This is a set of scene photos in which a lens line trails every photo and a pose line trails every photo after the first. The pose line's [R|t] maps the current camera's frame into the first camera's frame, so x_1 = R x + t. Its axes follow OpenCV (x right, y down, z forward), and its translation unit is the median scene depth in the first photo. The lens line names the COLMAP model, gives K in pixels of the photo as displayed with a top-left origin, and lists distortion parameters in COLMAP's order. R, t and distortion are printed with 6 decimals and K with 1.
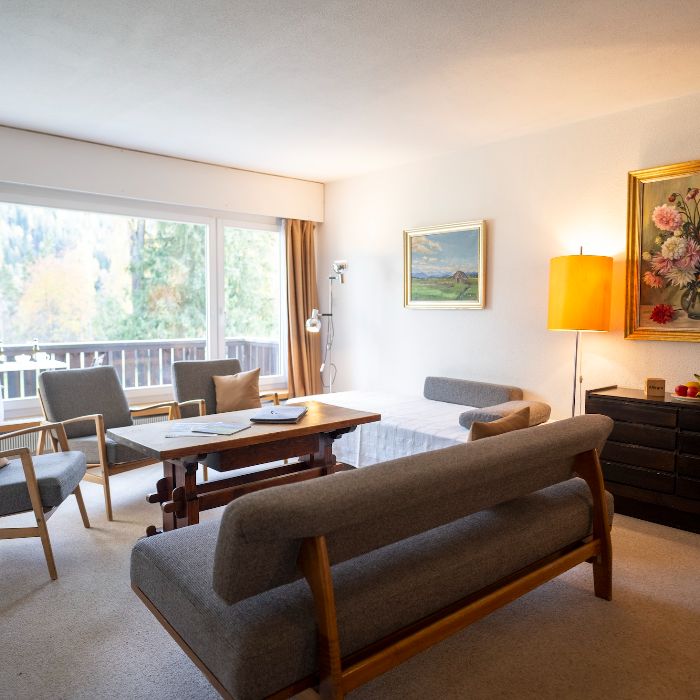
lens RADIAL K [[589.6, 0, 349.2], [0, 589.6, 349.3], [0, 0, 1]] dist [-0.008262, 0.008124]
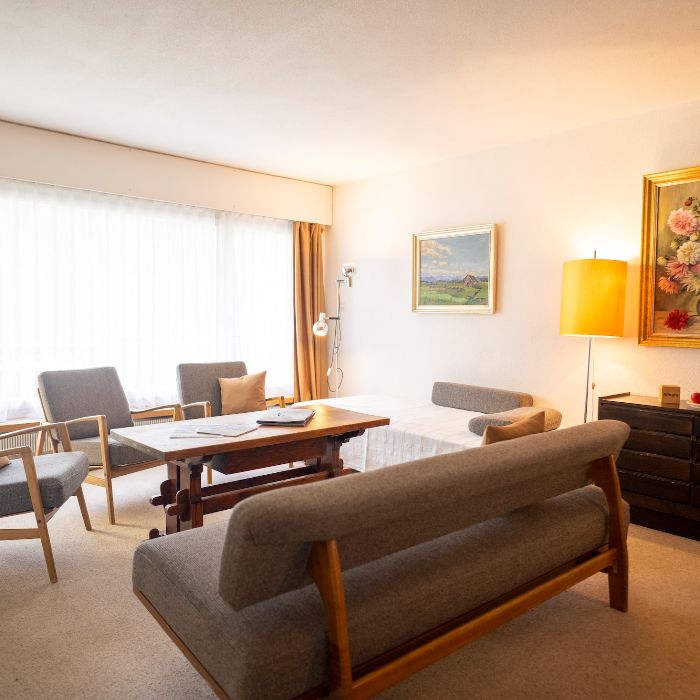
lens RADIAL K [[589.6, 0, 351.1], [0, 589.6, 350.9], [0, 0, 1]] dist [-0.008262, 0.008124]
pose [[0.999908, 0.013129, -0.003311, -0.008343], [-0.013160, 0.999868, -0.009535, 0.008224], [0.003186, 0.009578, 0.999949, 0.017622]]
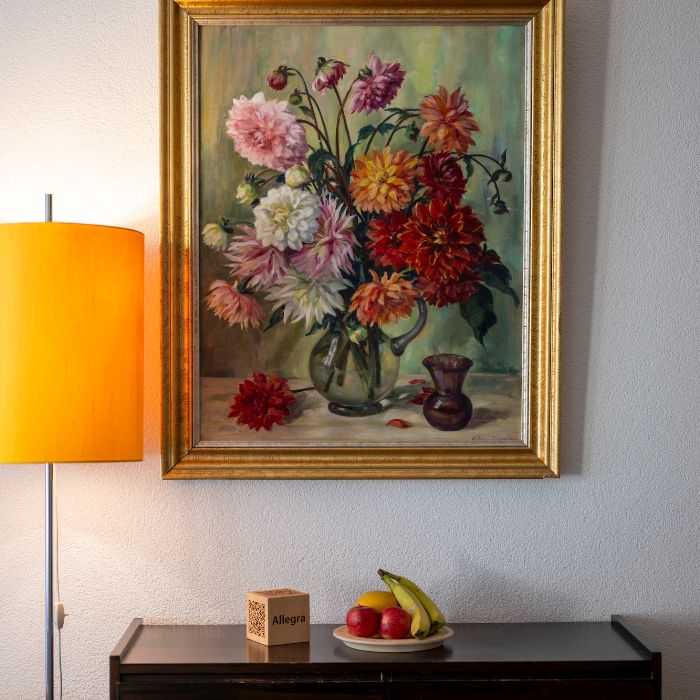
lens RADIAL K [[1522.0, 0, 349.8], [0, 1522.0, 350.3], [0, 0, 1]] dist [0.020845, 0.000000]
pose [[0.654569, -0.006208, 0.755977, -0.123760], [0.054873, 0.997719, -0.039319, -0.053536], [-0.754008, 0.067220, 0.653416, 0.372949]]
